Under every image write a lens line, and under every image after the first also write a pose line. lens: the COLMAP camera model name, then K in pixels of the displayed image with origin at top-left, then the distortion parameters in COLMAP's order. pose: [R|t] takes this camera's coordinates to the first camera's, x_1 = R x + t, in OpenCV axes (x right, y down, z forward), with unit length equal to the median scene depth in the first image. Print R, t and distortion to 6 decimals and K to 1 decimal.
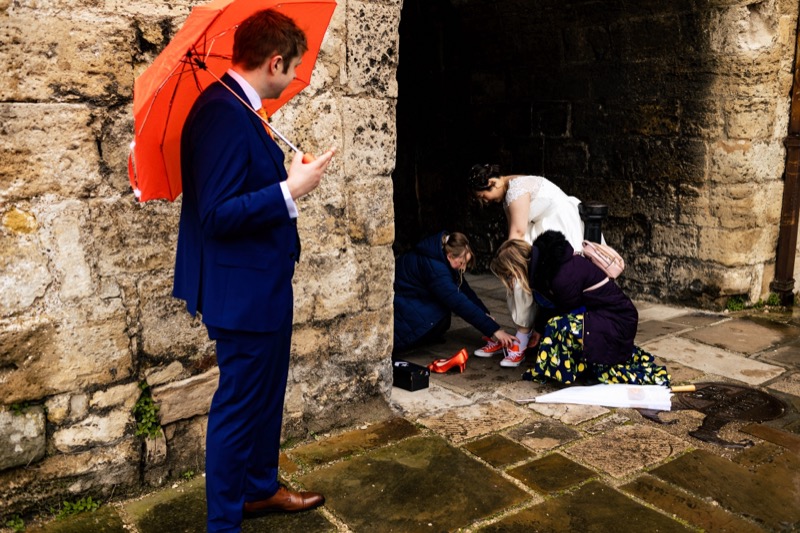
lens RADIAL K [[796.4, 0, 400.0], [0, 796.4, 266.5], [0, 0, 1]] dist [-0.003907, -0.005348]
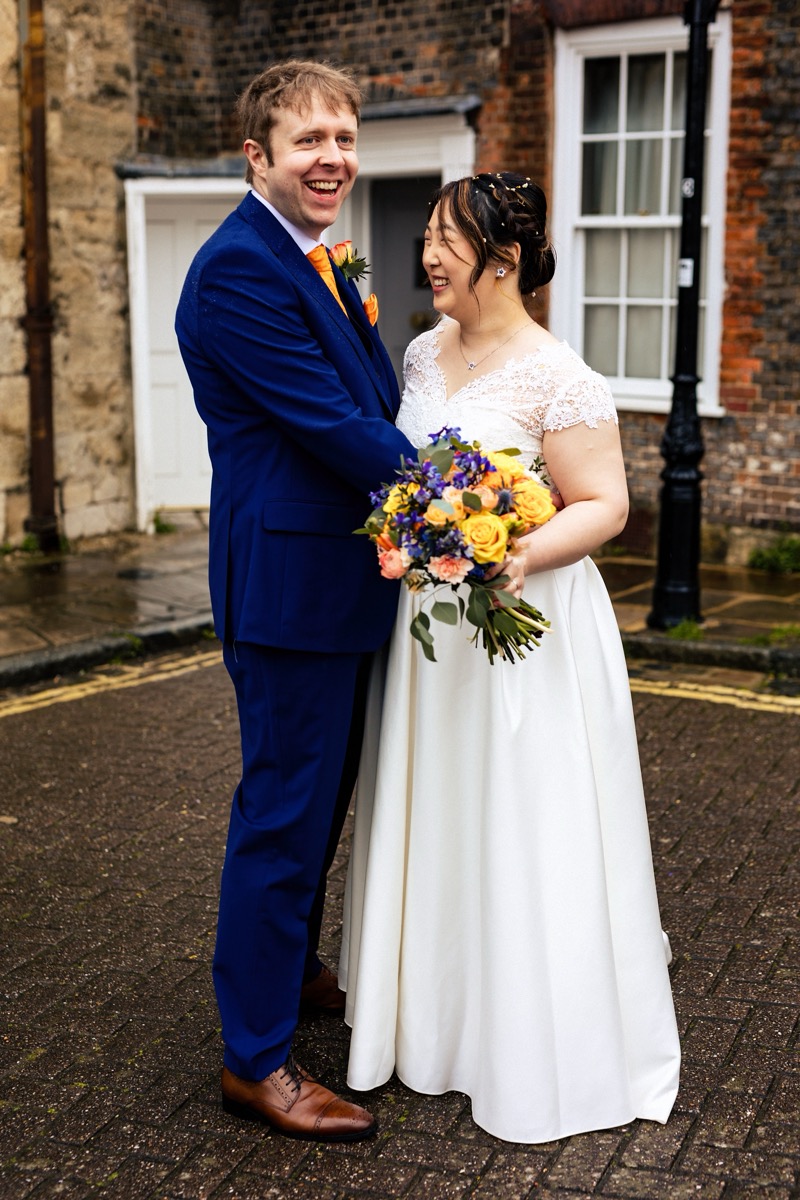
lens RADIAL K [[1759.4, 0, 399.6], [0, 1759.4, 623.2], [0, 0, 1]] dist [0.019883, 0.010169]
pose [[0.956790, -0.038095, 0.288272, 0.331522], [0.034840, 0.999258, 0.016417, 0.099484], [-0.288684, -0.005664, 0.957408, -0.615965]]
